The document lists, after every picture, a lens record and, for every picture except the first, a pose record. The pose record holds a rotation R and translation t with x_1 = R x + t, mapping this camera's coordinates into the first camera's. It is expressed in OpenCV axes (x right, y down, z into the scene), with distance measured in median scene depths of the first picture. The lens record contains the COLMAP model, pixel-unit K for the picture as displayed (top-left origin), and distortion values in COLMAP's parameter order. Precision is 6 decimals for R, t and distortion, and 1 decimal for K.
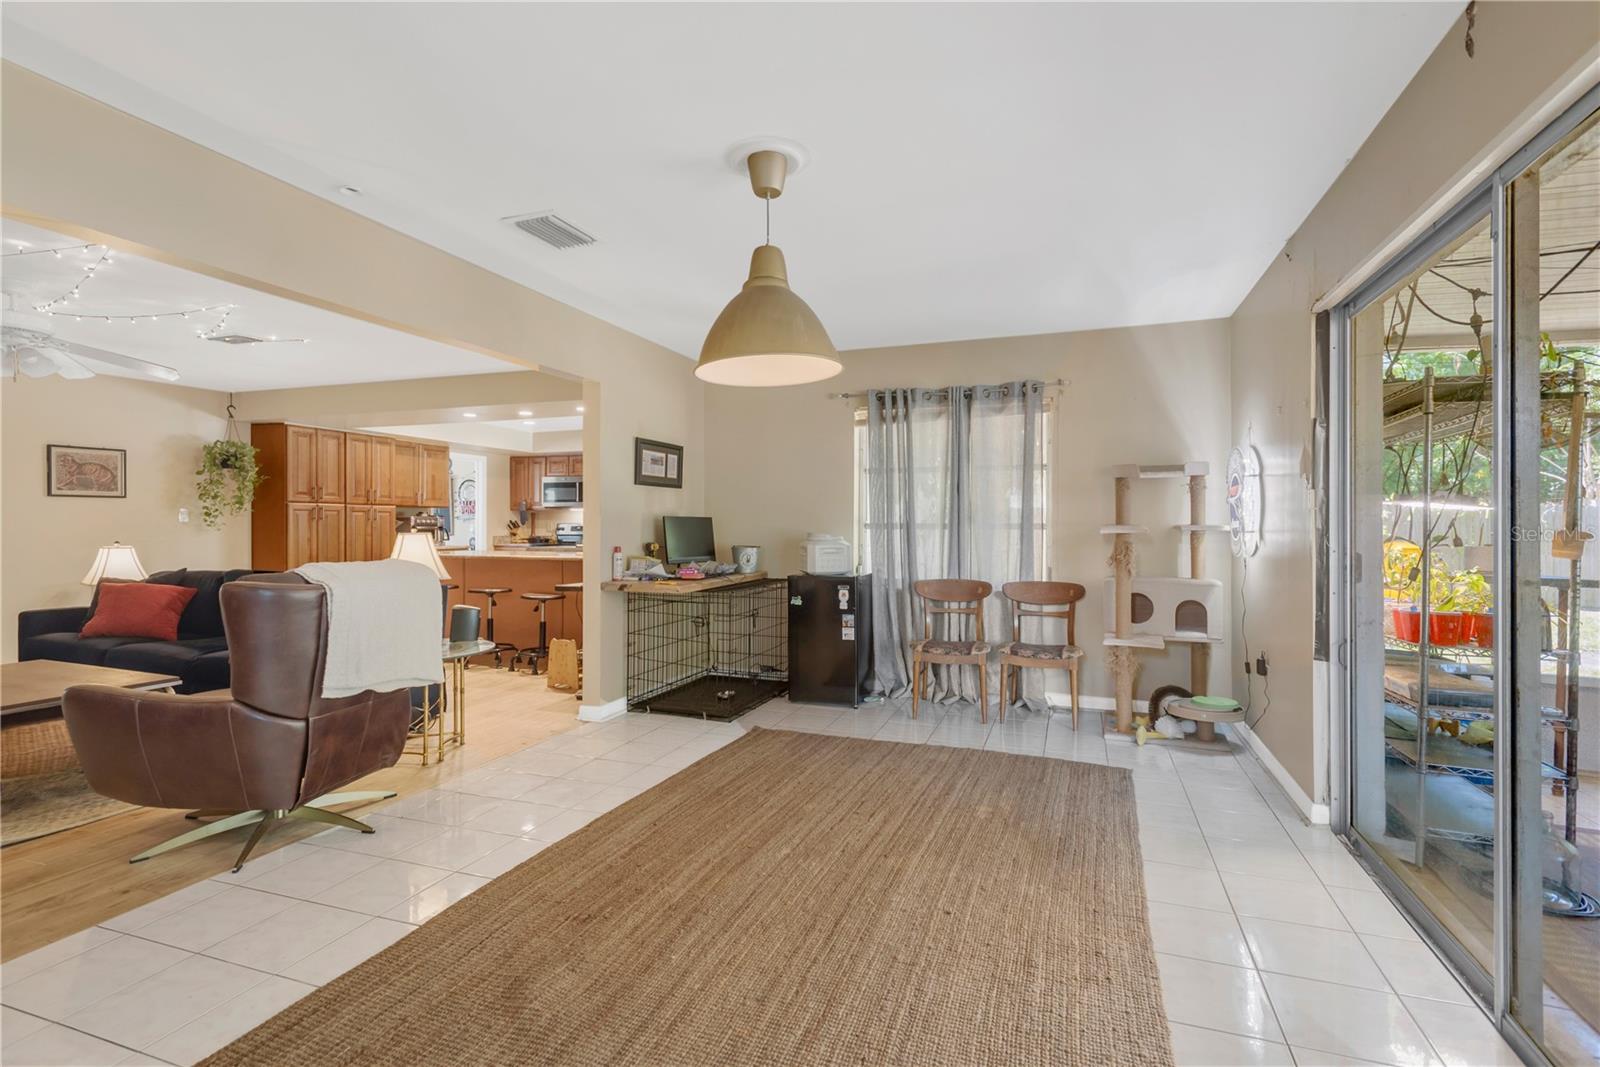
lens RADIAL K [[759.8, 0, 828.2], [0, 759.8, 525.8], [0, 0, 1]] dist [0.012317, -0.002212]
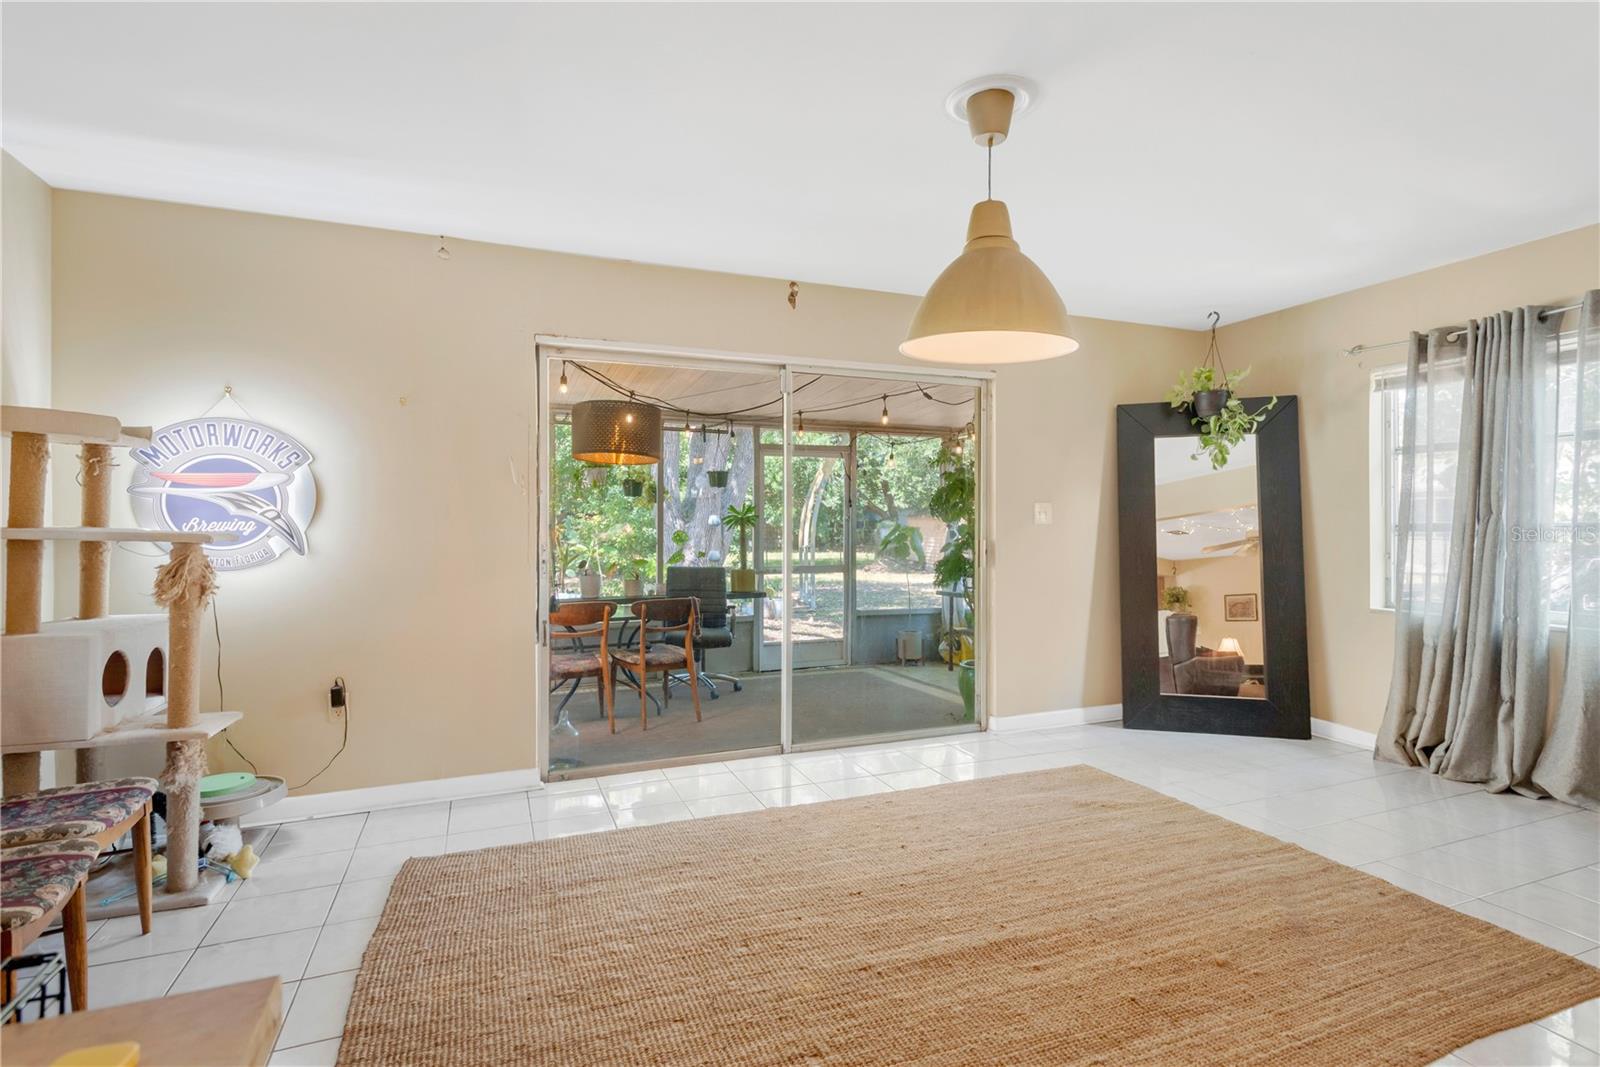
lens RADIAL K [[759.8, 0, 806.0], [0, 759.8, 528.9], [0, 0, 1]] dist [0.012317, -0.002212]
pose [[-0.644117, -0.000779, 0.764926, -0.159837], [0.003343, 0.999987, 0.003833, -0.000713], [-0.764919, 0.005026, -0.644107, 0.452236]]
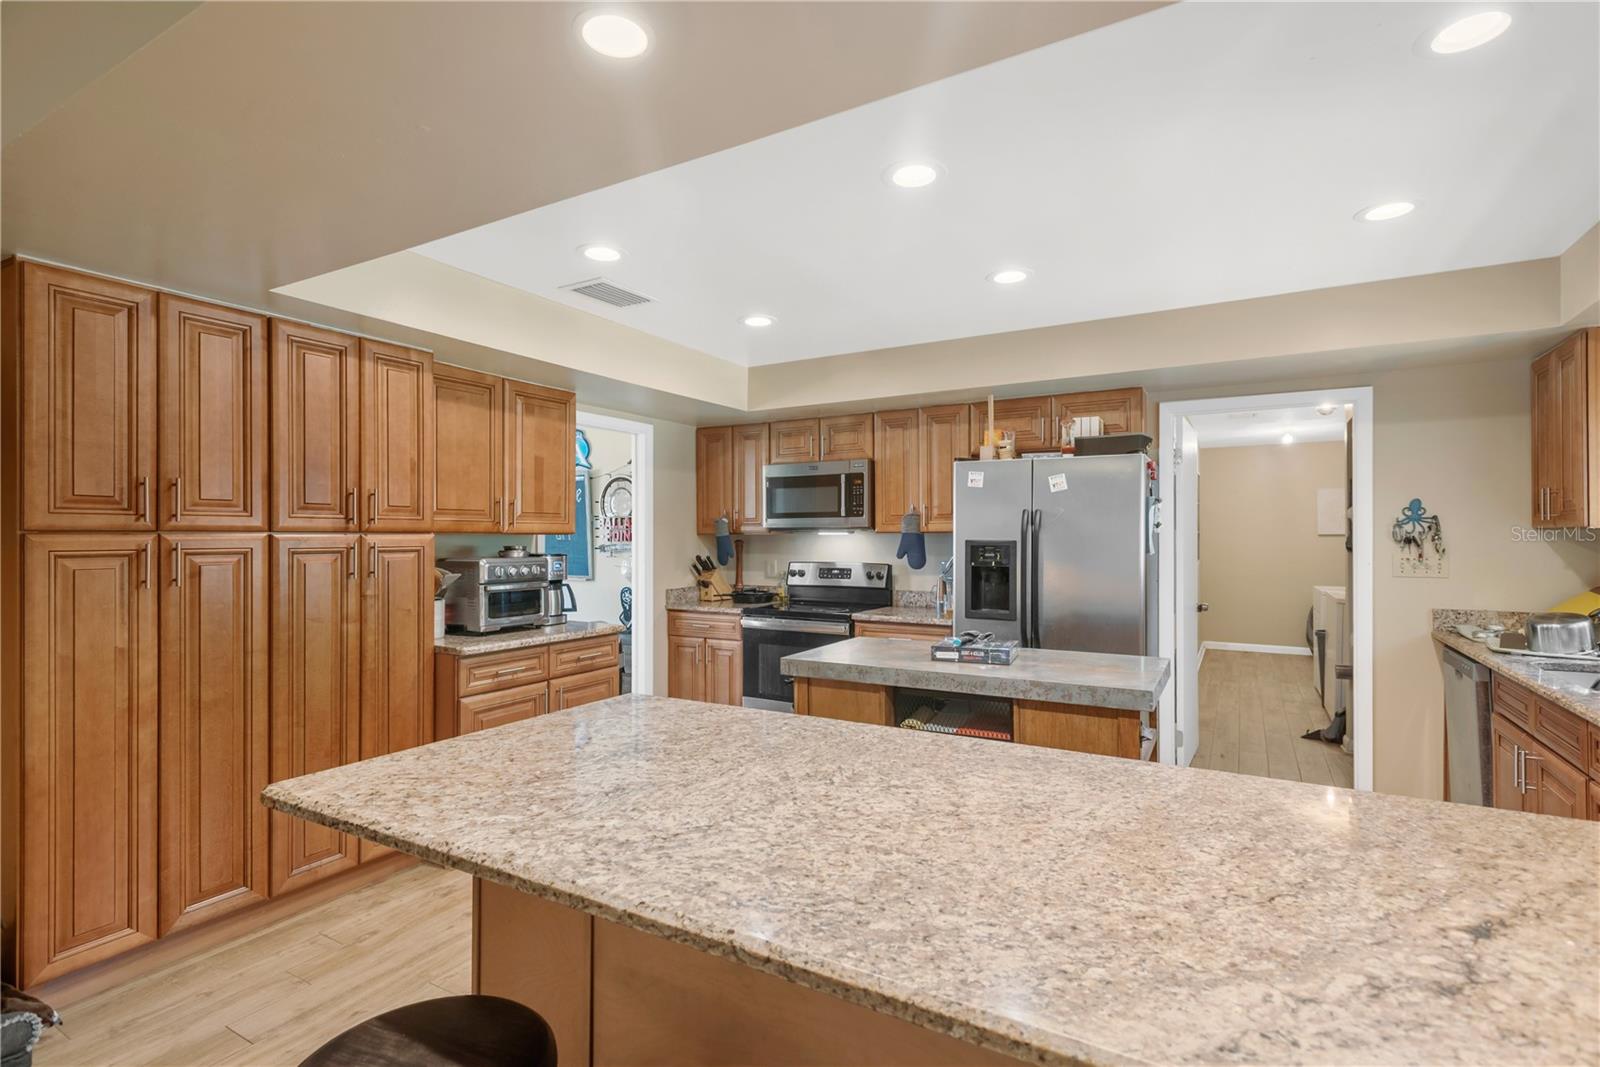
lens RADIAL K [[759.8, 0, 794.9], [0, 759.8, 546.7], [0, 0, 1]] dist [0.012317, -0.002212]
pose [[0.974998, -0.001560, -0.222210, -0.266907], [0.004168, 0.999928, 0.011269, -0.019967], [0.222176, -0.011914, 0.974934, 0.578171]]
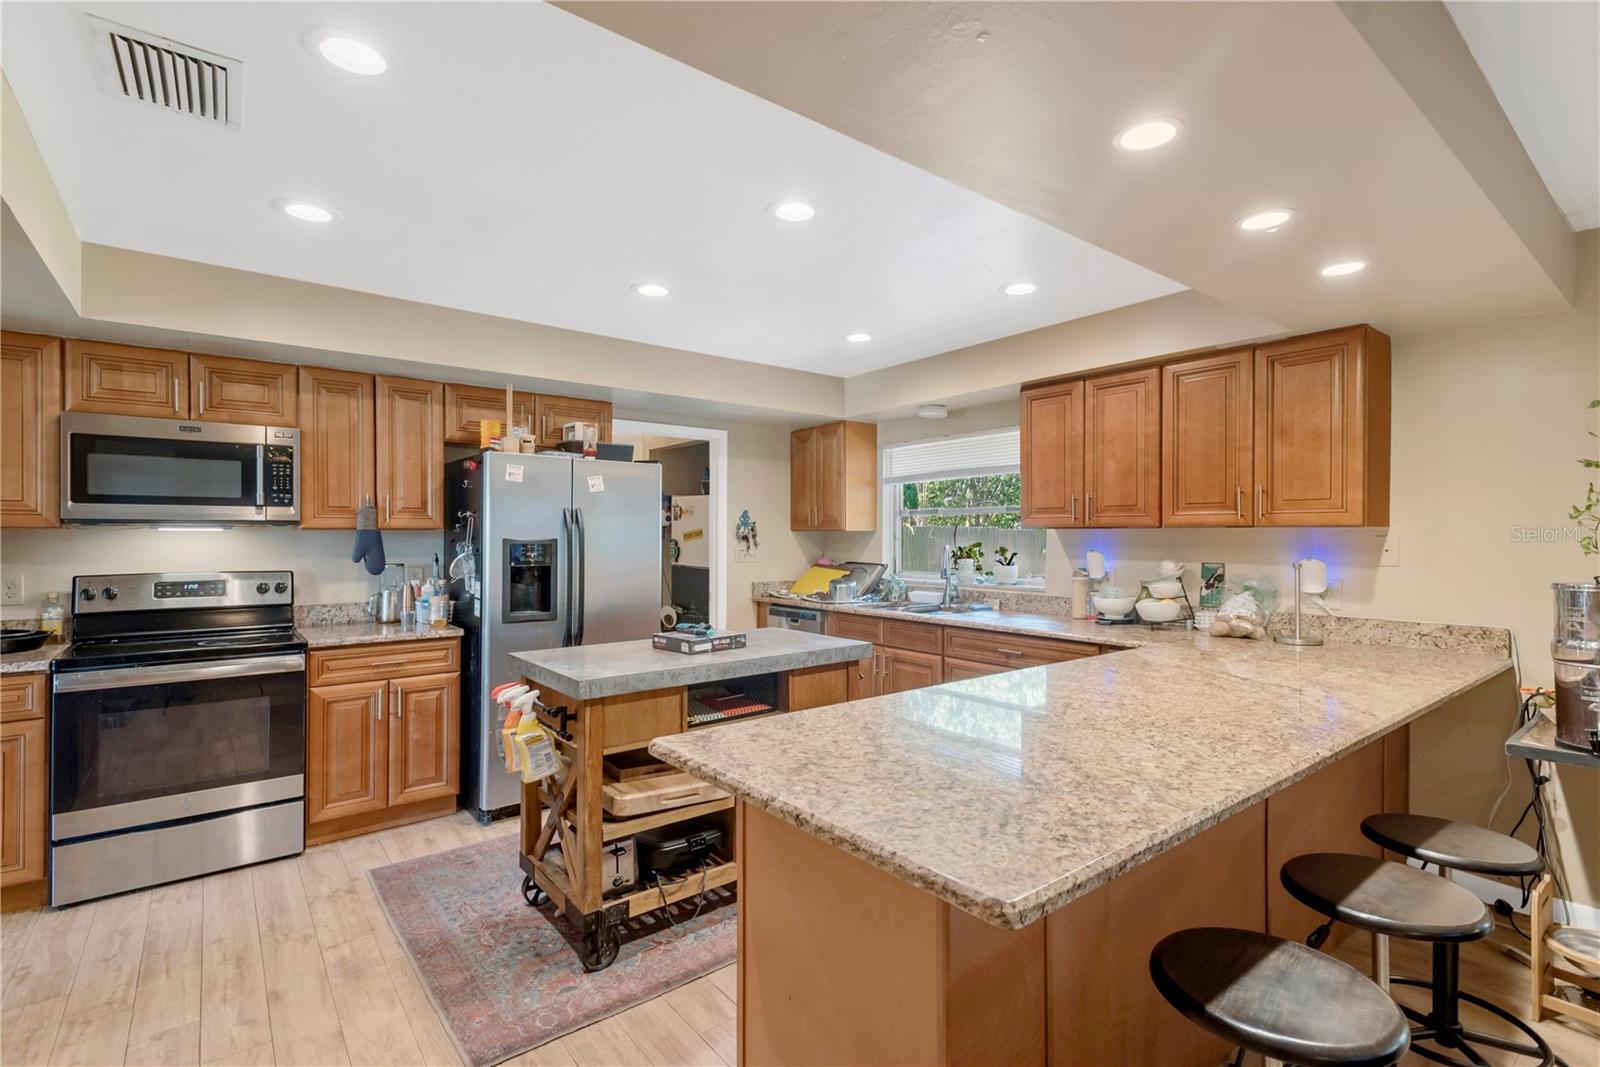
lens RADIAL K [[759.8, 0, 812.8], [0, 759.8, 531.2], [0, 0, 1]] dist [0.012317, -0.002212]
pose [[0.555172, 0.003033, 0.831730, -0.496634], [0.001051, 0.999990, -0.004349, -0.020206], [-0.831735, 0.003289, 0.555164, 0.665372]]
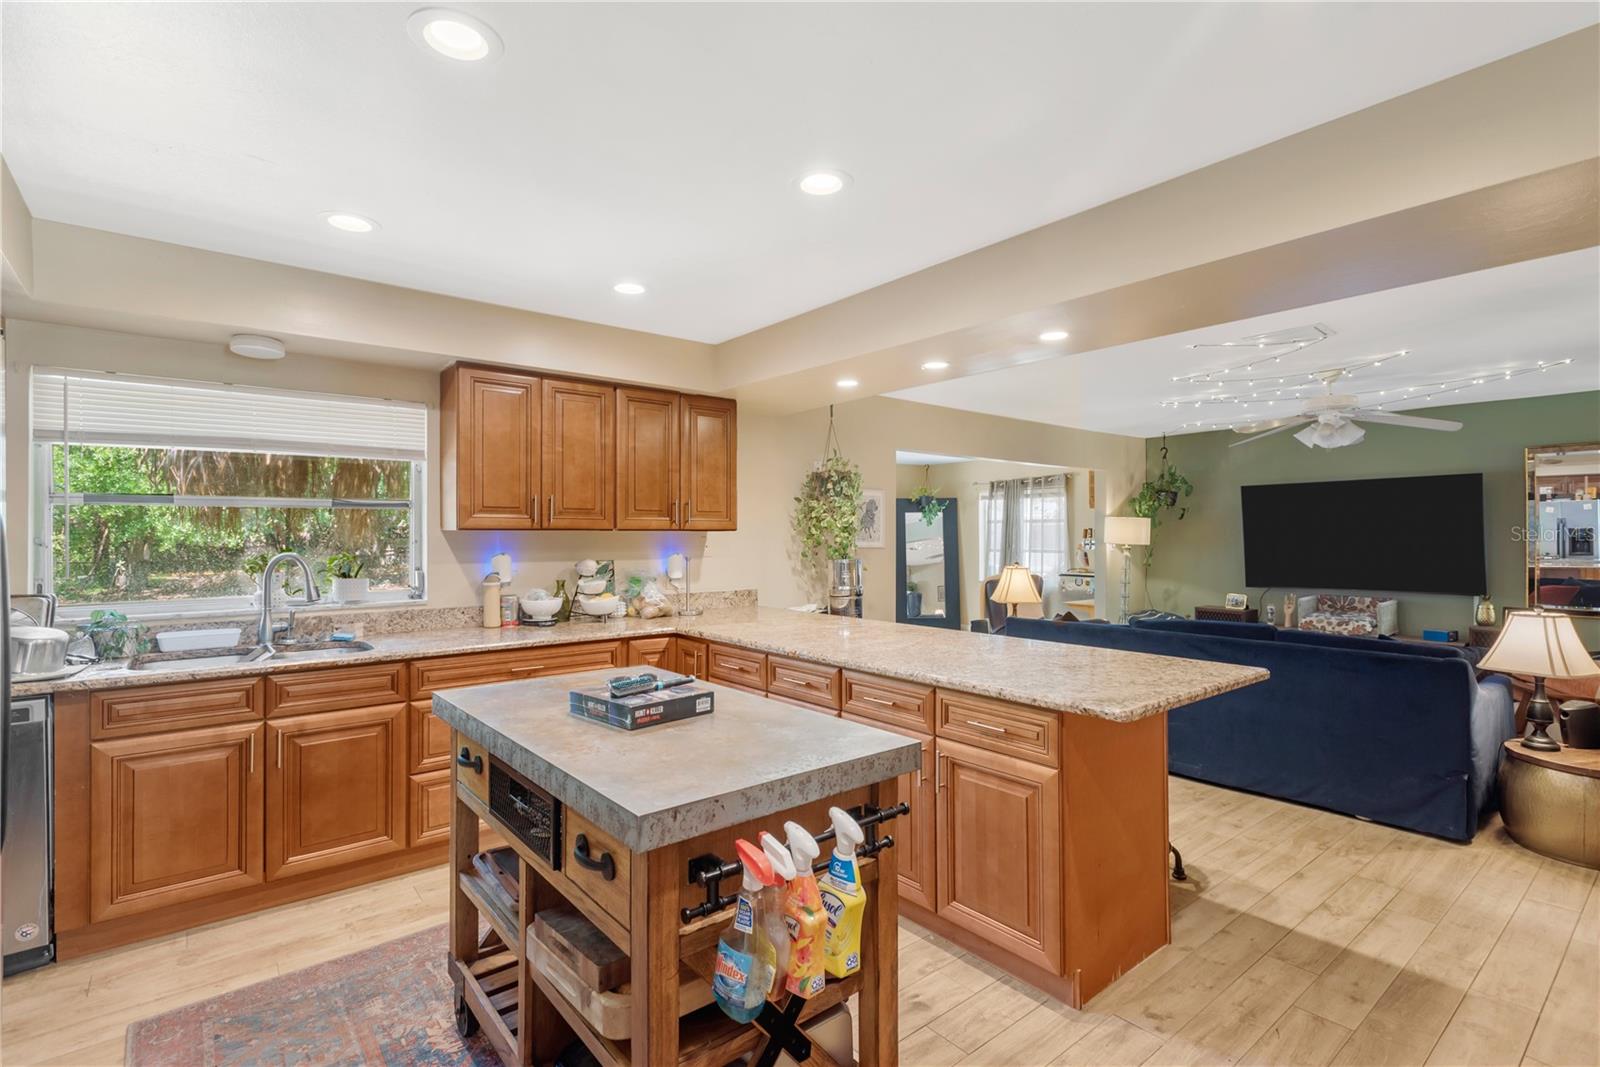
lens RADIAL K [[759.8, 0, 785.7], [0, 759.8, 536.9], [0, 0, 1]] dist [0.012317, -0.002212]
pose [[-0.838154, -0.000065, 0.545434, -0.403852], [0.001283, 0.999997, 0.002092, -0.020508], [-0.545432, 0.002453, -0.838151, 1.023751]]
